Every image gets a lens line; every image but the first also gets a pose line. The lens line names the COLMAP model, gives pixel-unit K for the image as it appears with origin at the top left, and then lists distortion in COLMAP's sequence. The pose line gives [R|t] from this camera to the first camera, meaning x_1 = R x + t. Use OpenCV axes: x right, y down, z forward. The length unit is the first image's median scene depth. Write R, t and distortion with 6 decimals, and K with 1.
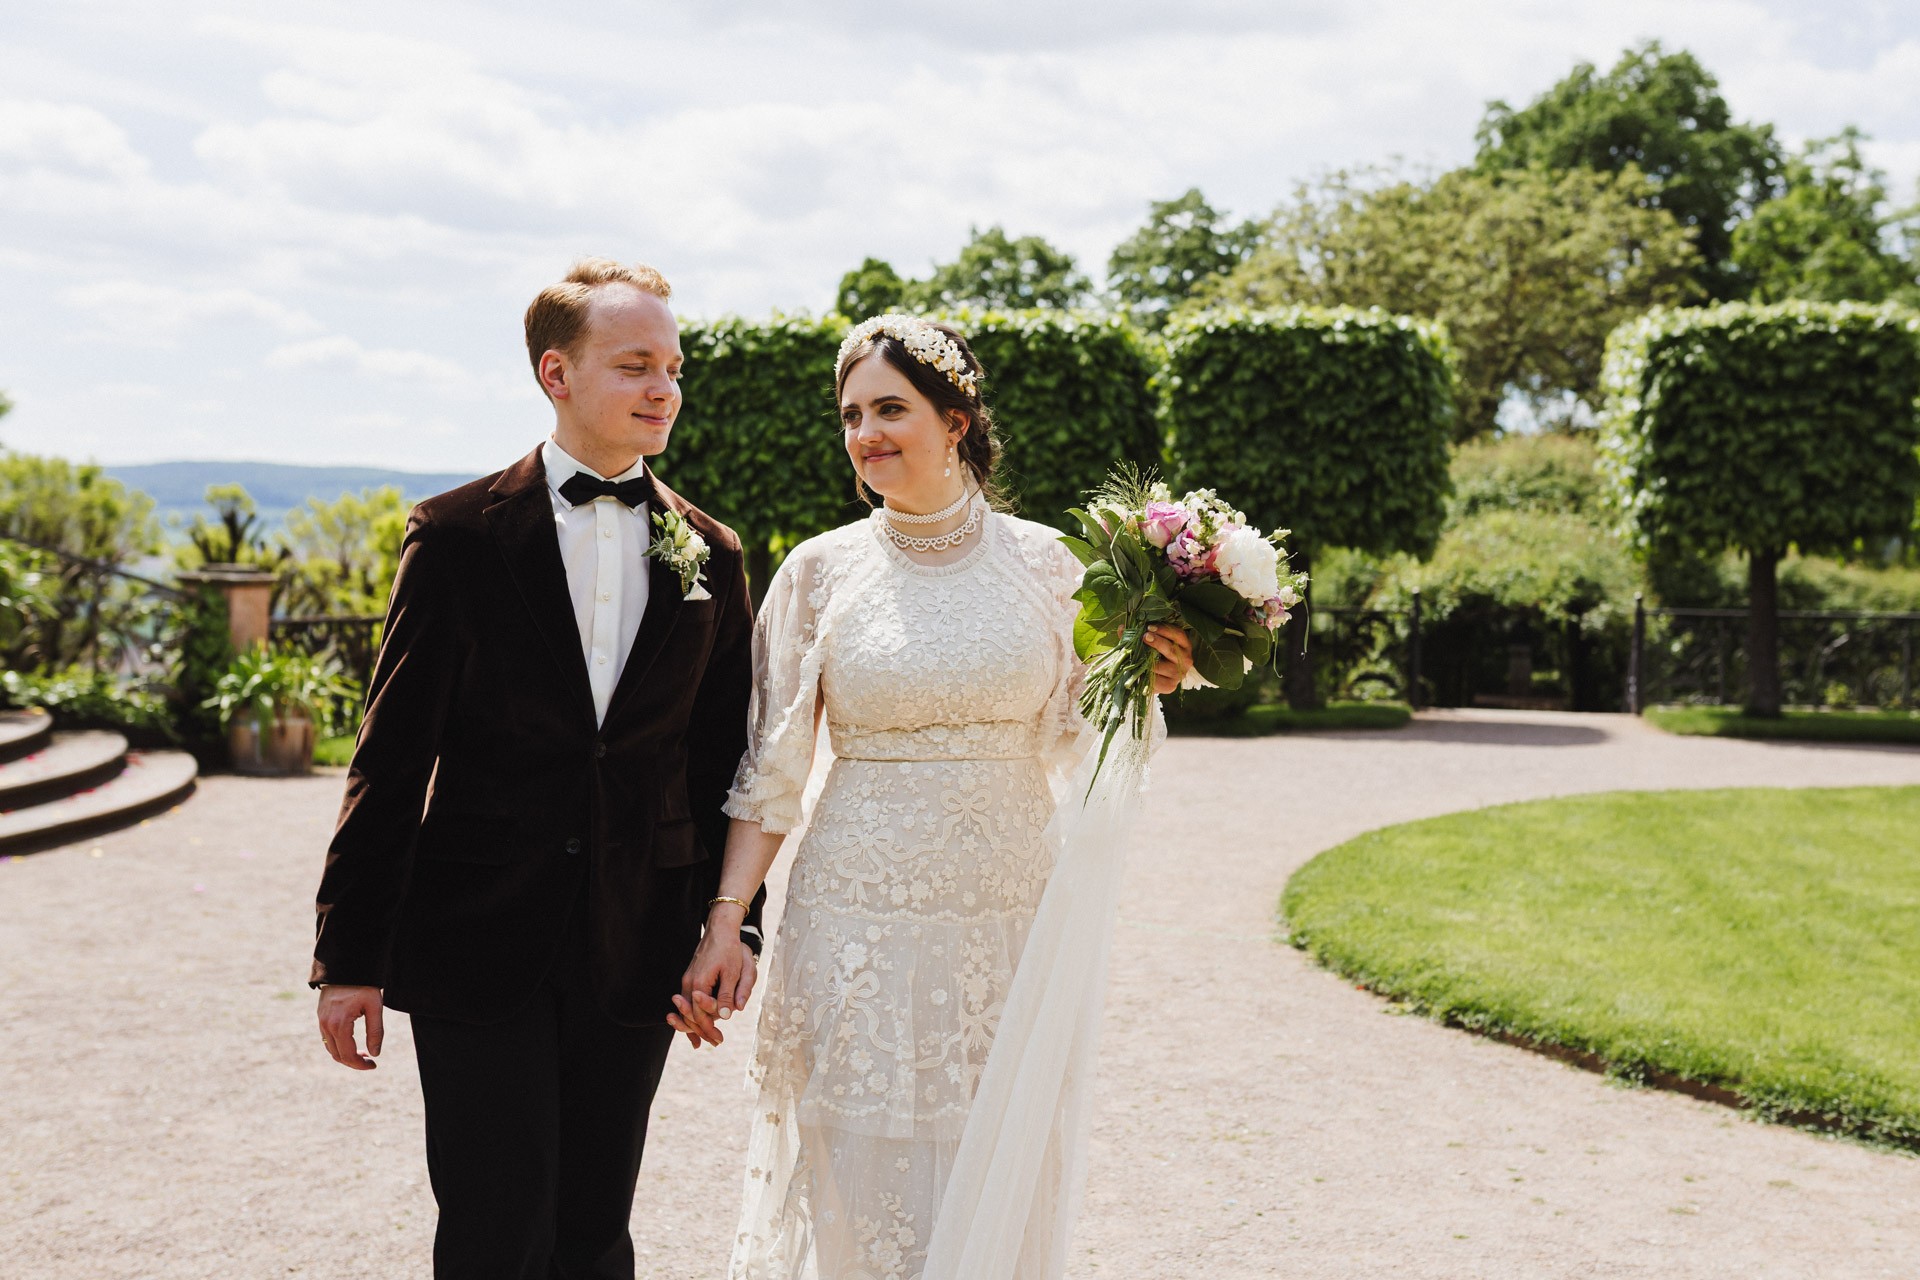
lens RADIAL K [[2577.6, 0, 963.3], [0, 2577.6, 707.9], [0, 0, 1]] dist [0.007451, -0.014666]
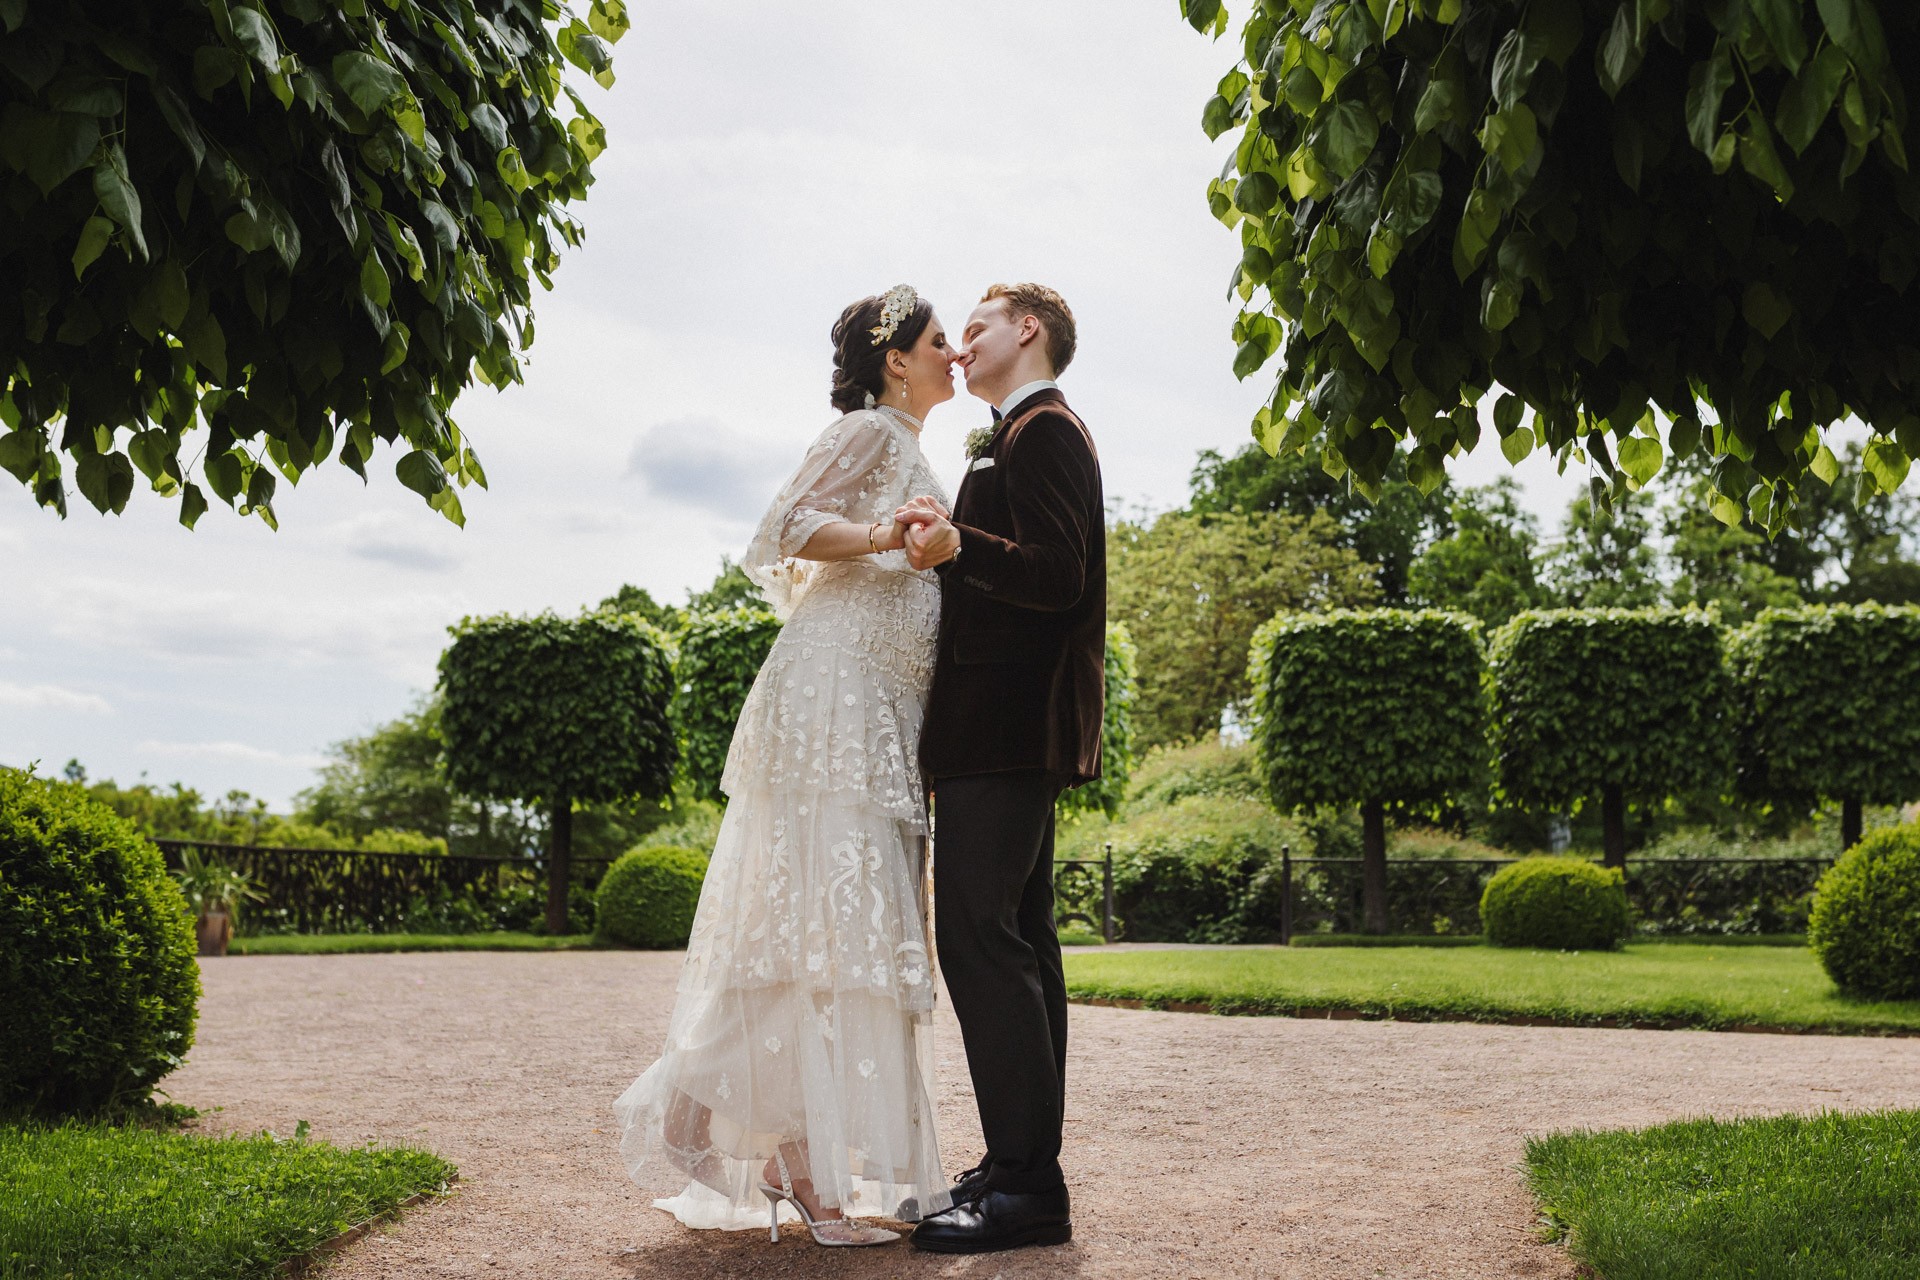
lens RADIAL K [[2606.2, 0, 902.9], [0, 2606.2, 639.1], [0, 0, 1]] dist [0.001972, 0.015335]
pose [[0.997179, 0.011925, 0.074109, -0.014124], [-0.000302, 0.987929, -0.154904, 0.050708], [-0.075062, 0.154445, 0.985146, -0.226423]]
